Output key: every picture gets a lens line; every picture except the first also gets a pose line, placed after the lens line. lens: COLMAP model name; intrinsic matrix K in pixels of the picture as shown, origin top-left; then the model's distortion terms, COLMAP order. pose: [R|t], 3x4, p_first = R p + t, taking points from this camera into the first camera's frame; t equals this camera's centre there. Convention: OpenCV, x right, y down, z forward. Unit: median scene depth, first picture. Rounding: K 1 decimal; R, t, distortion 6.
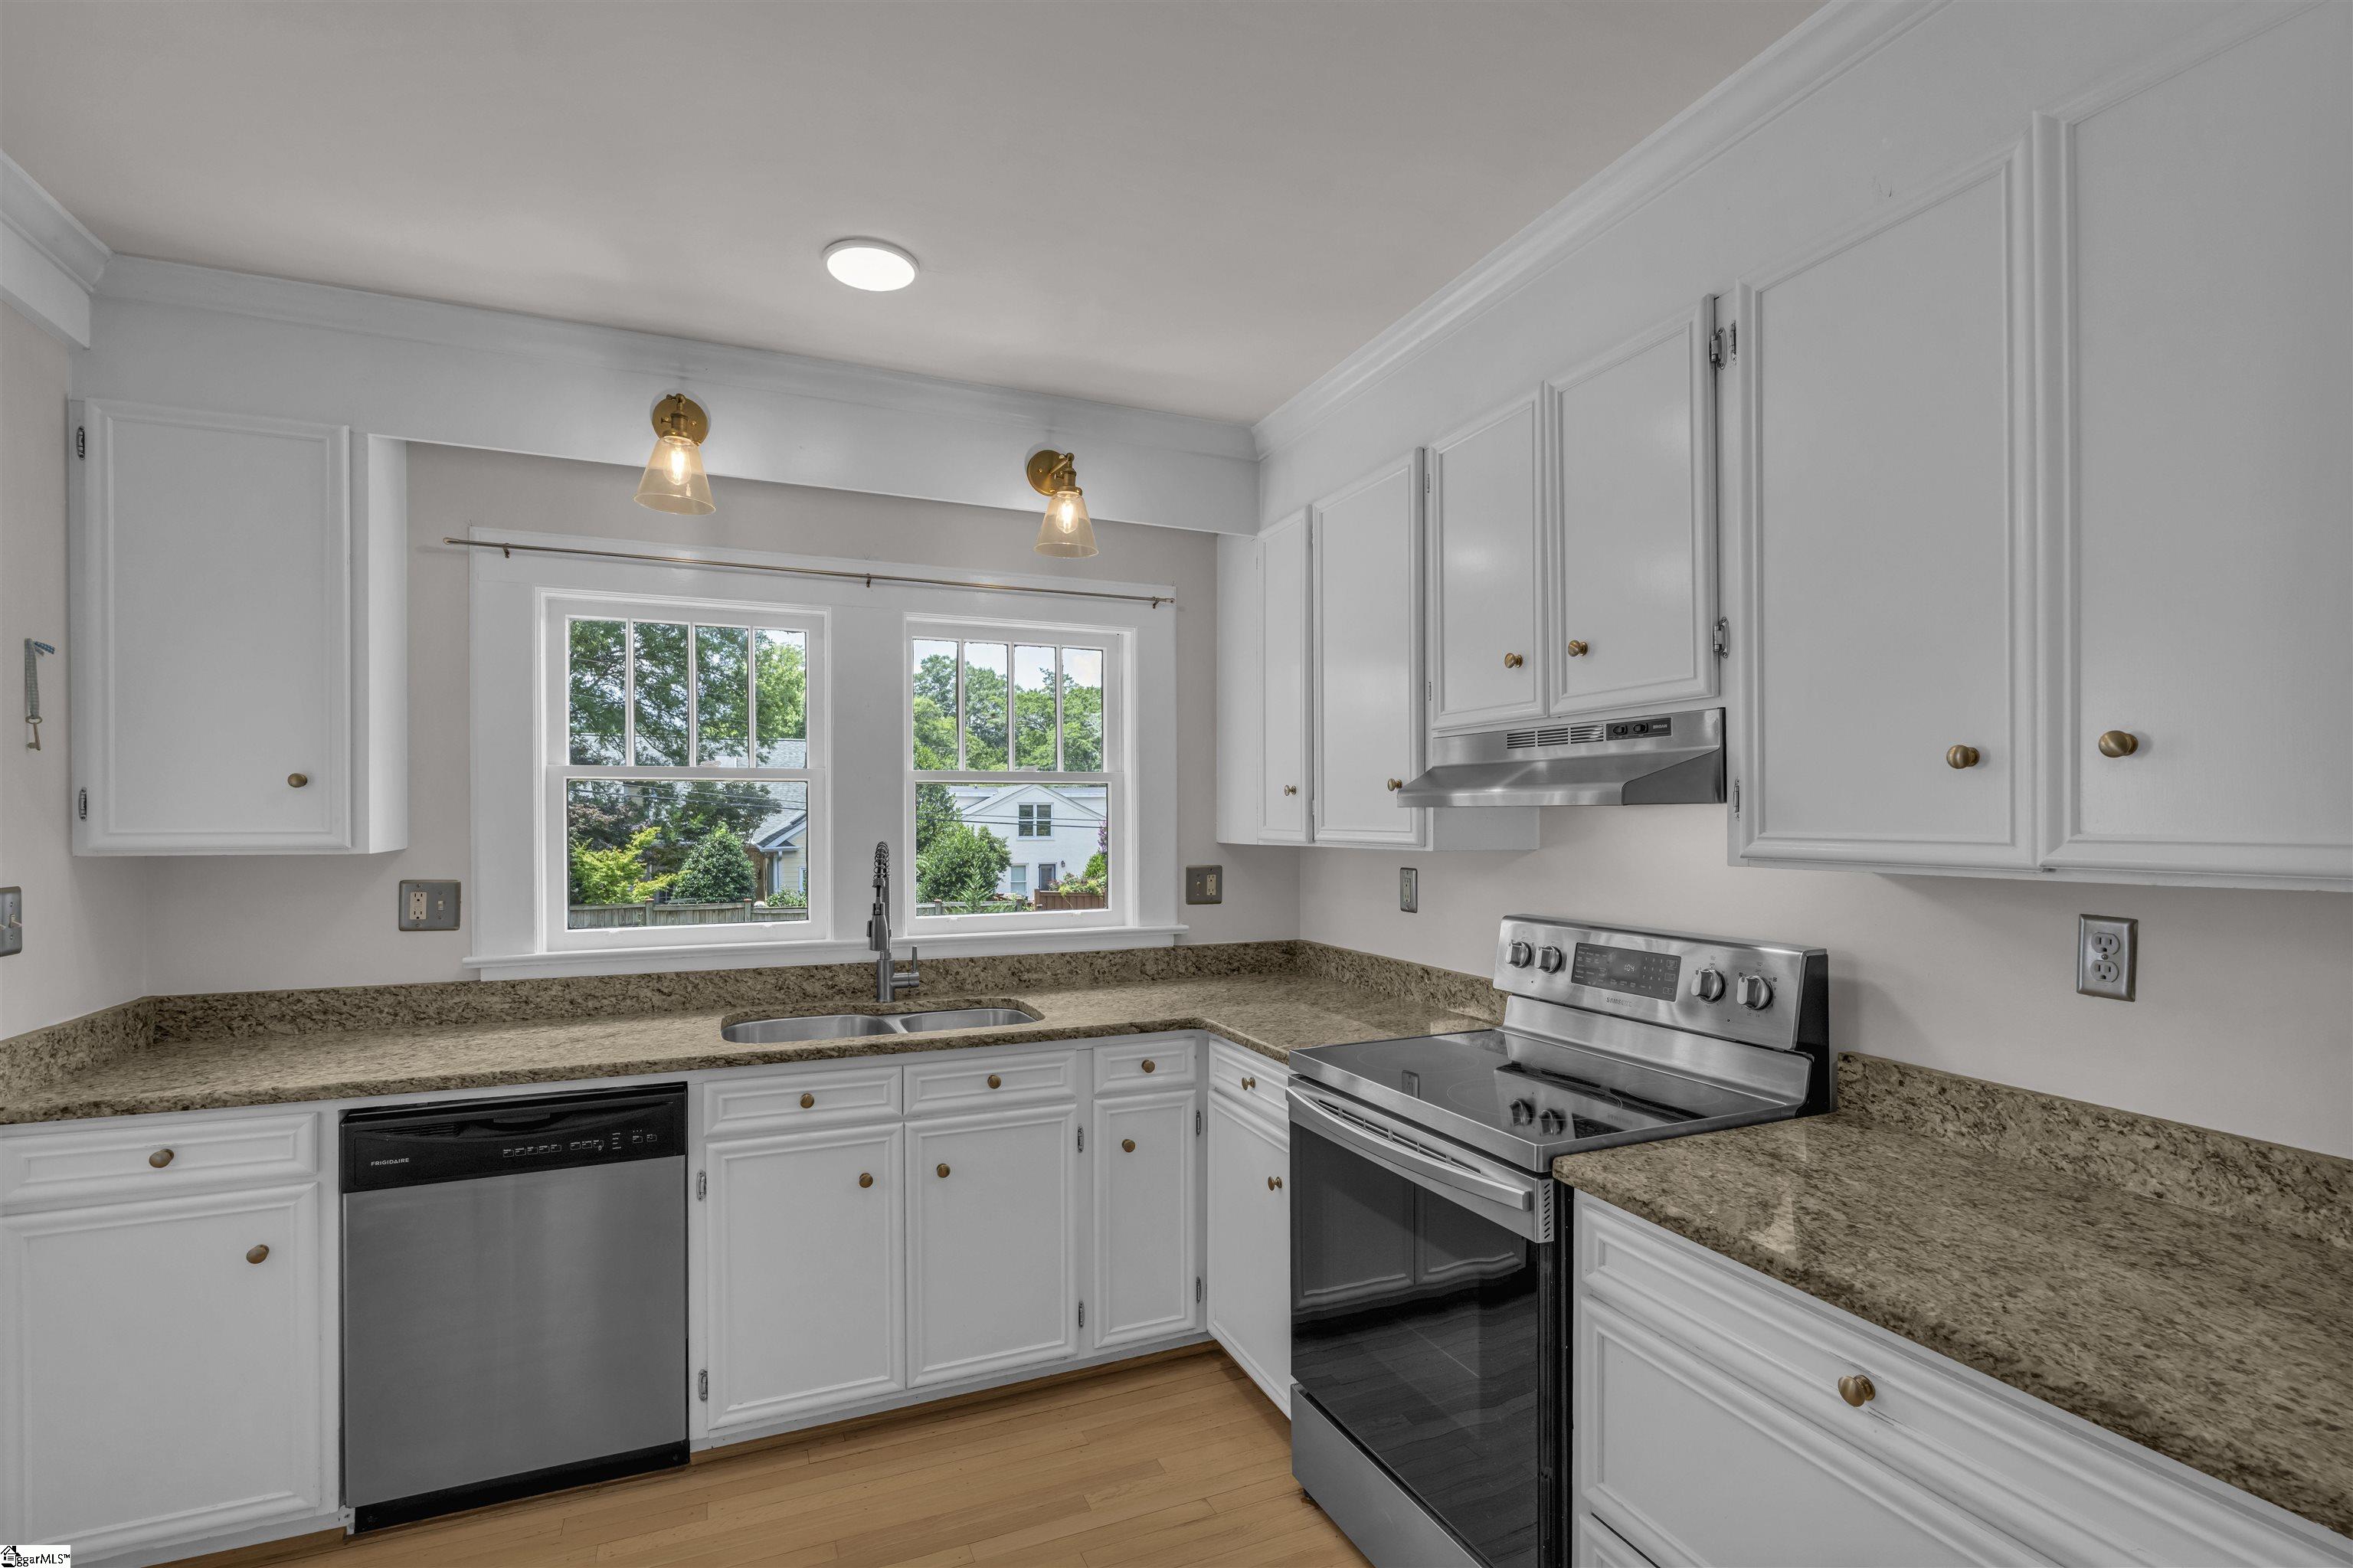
lens RADIAL K [[1144.5, 0, 1205.8], [0, 1144.5, 790.8], [0, 0, 1]] dist [0.001259, -0.000186]
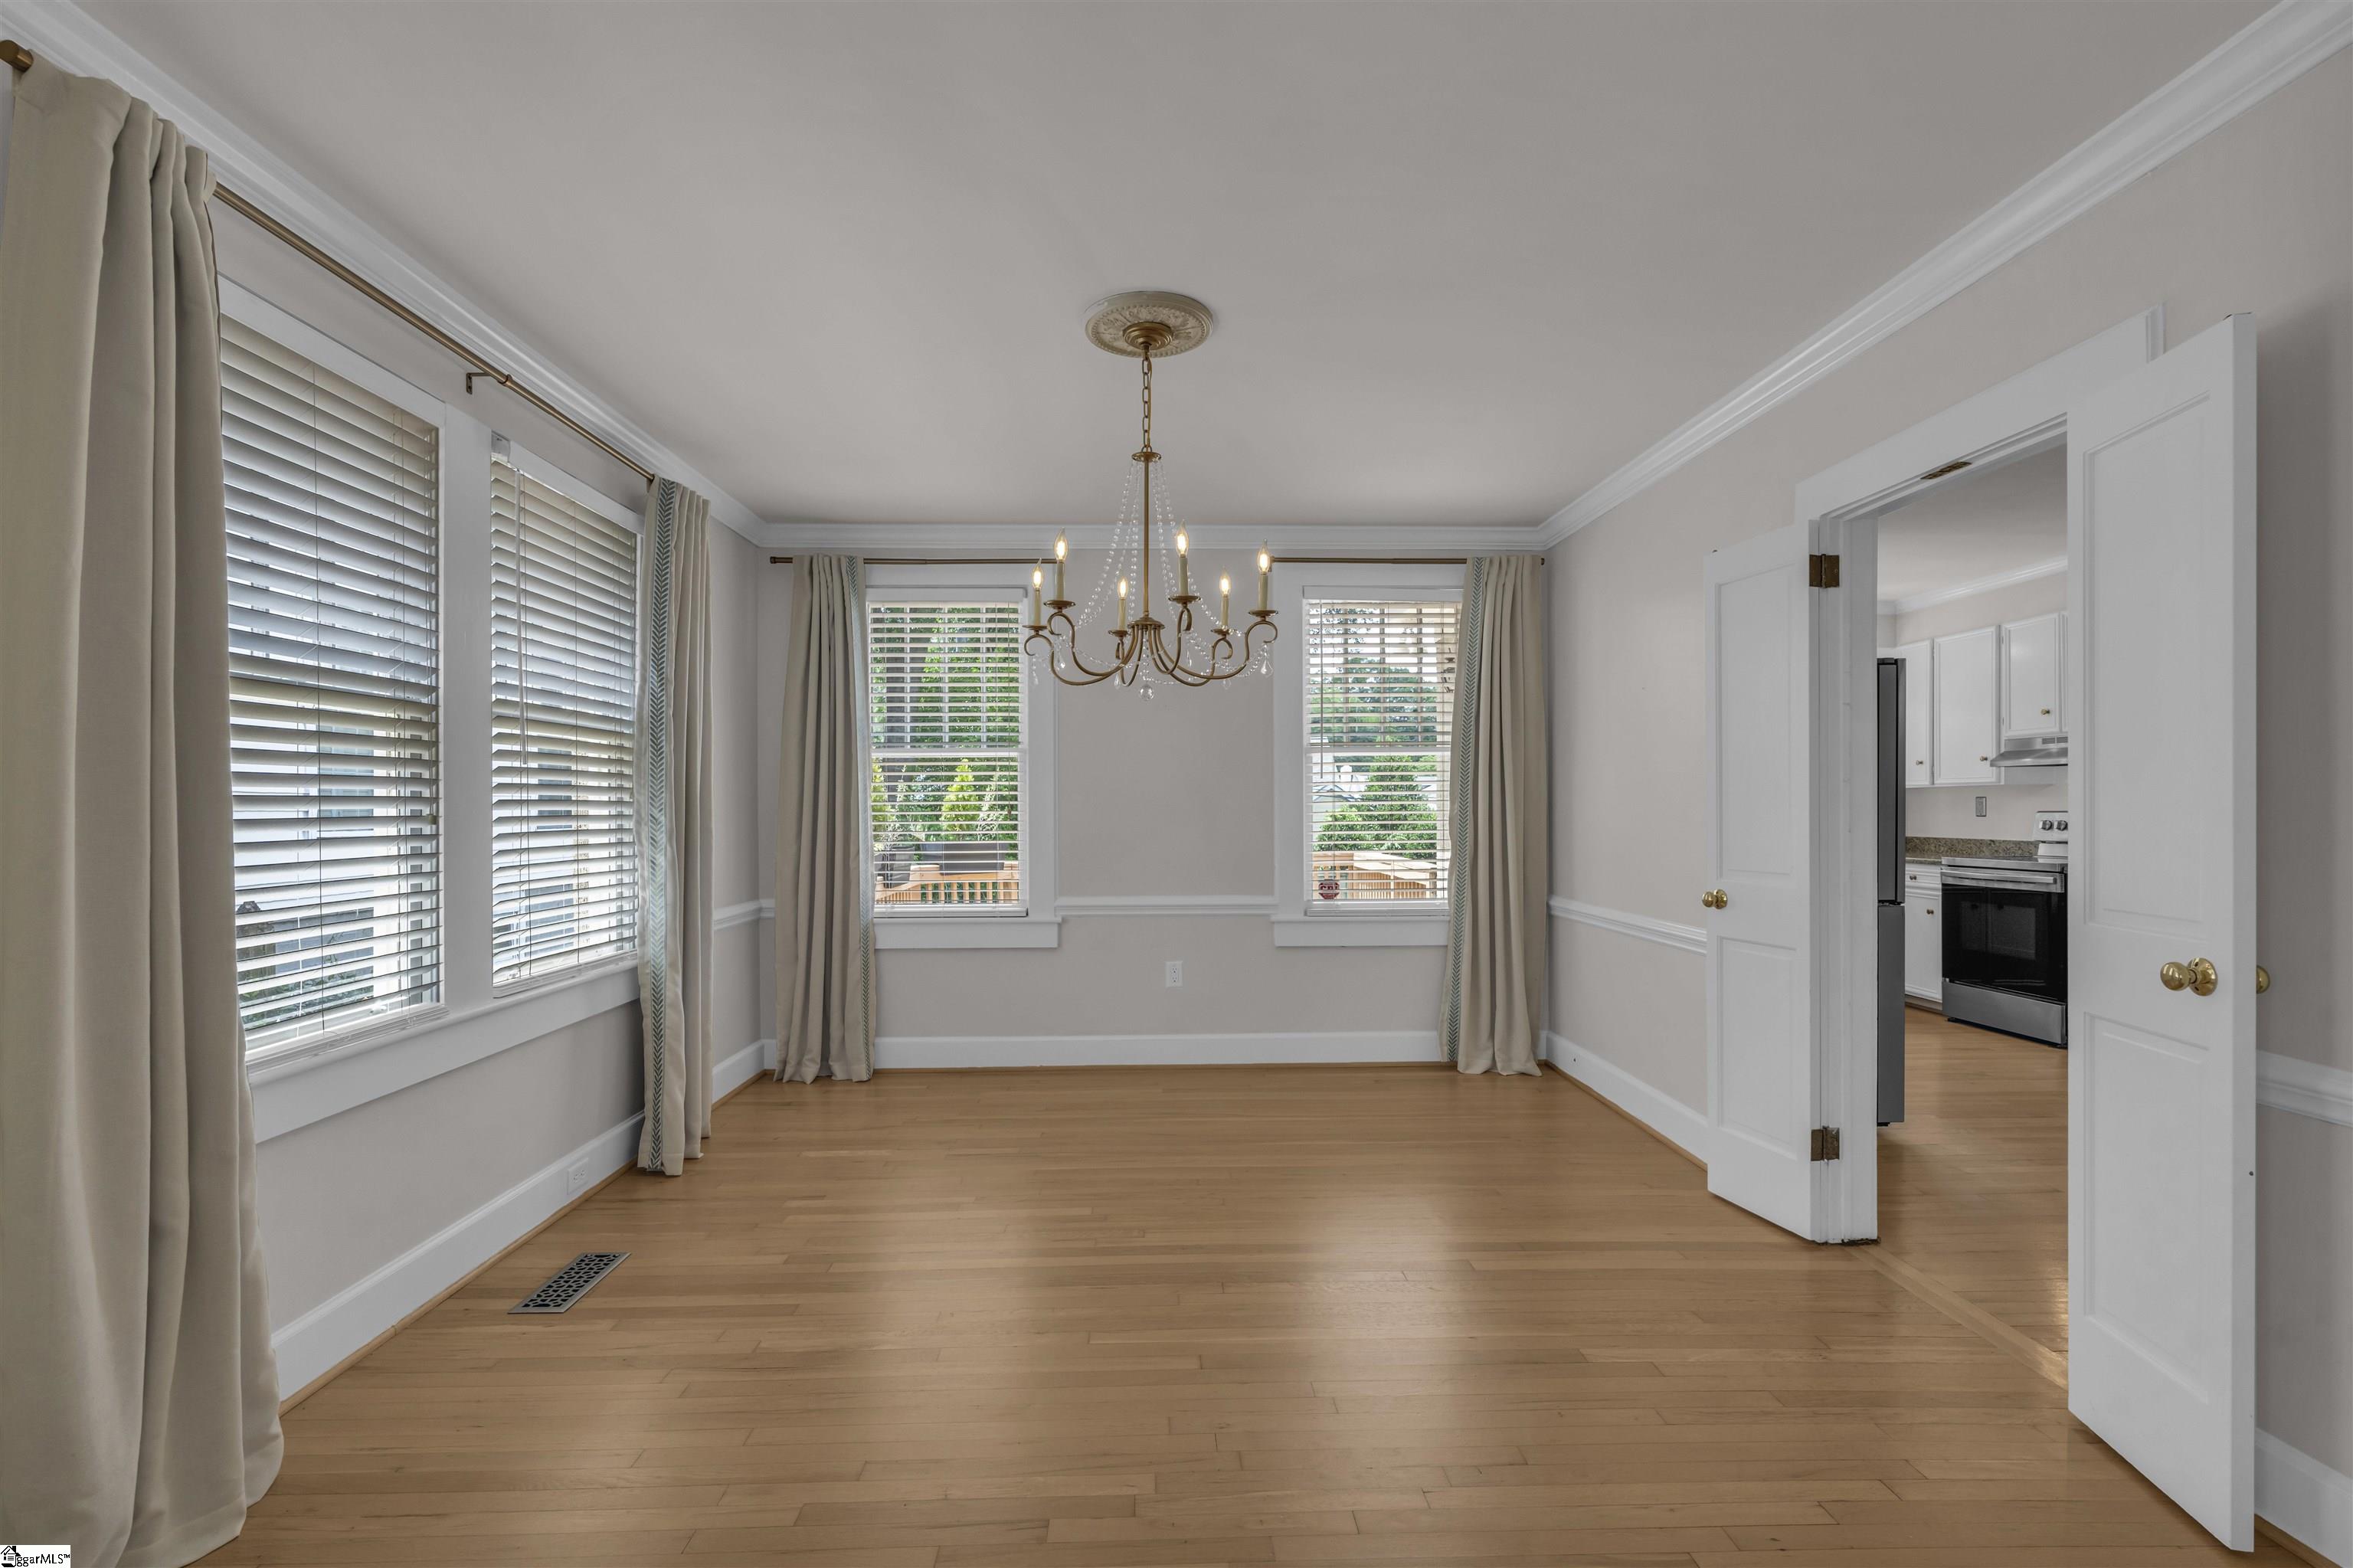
lens RADIAL K [[1060.3, 0, 1184.1], [0, 1060.3, 796.8], [0, 0, 1]] dist [-0.000862, 0.000164]
pose [[0.926392, -0.001341, -0.376558, -0.528432], [0.004571, 0.999960, 0.007683, 0.047123], [0.376533, -0.008839, 0.926361, -1.636092]]
